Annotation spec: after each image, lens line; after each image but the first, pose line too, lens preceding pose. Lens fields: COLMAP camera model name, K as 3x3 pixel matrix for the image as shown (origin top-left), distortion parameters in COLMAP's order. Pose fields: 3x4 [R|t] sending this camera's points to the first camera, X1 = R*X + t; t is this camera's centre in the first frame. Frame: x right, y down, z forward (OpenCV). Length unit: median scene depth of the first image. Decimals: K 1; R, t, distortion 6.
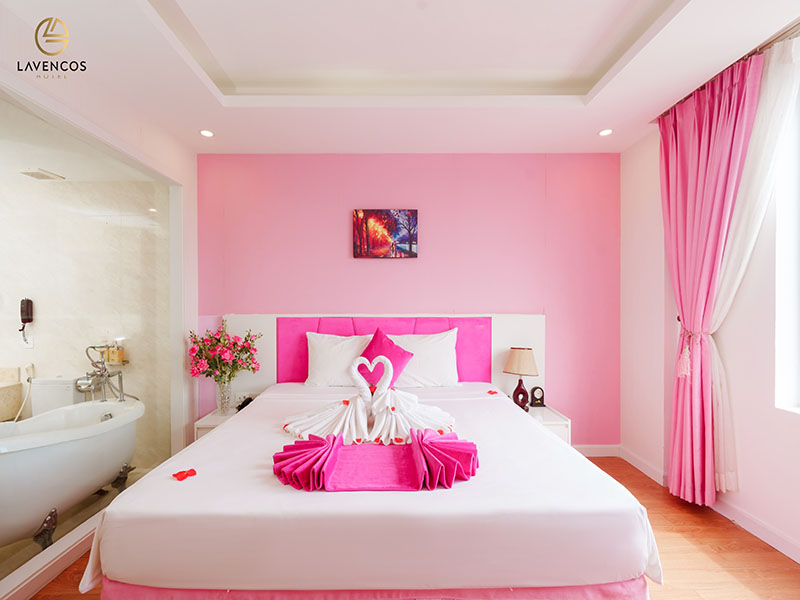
lens RADIAL K [[355.4, 0, 397.0], [0, 355.4, 304.1], [0, 0, 1]] dist [-0.000634, -0.000026]
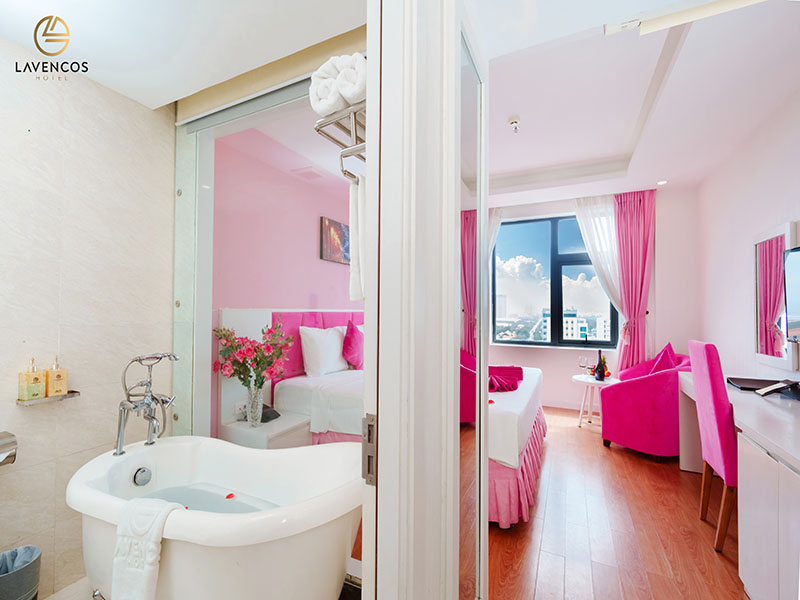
lens RADIAL K [[355.4, 0, 397.0], [0, 355.4, 304.1], [0, 0, 1]] dist [-0.000634, -0.000026]
pose [[0.443497, 0.020530, 0.896041, -1.016833], [-0.003678, 0.999771, -0.021087, 0.033756], [-0.896268, 0.006056, 0.443471, 0.295082]]
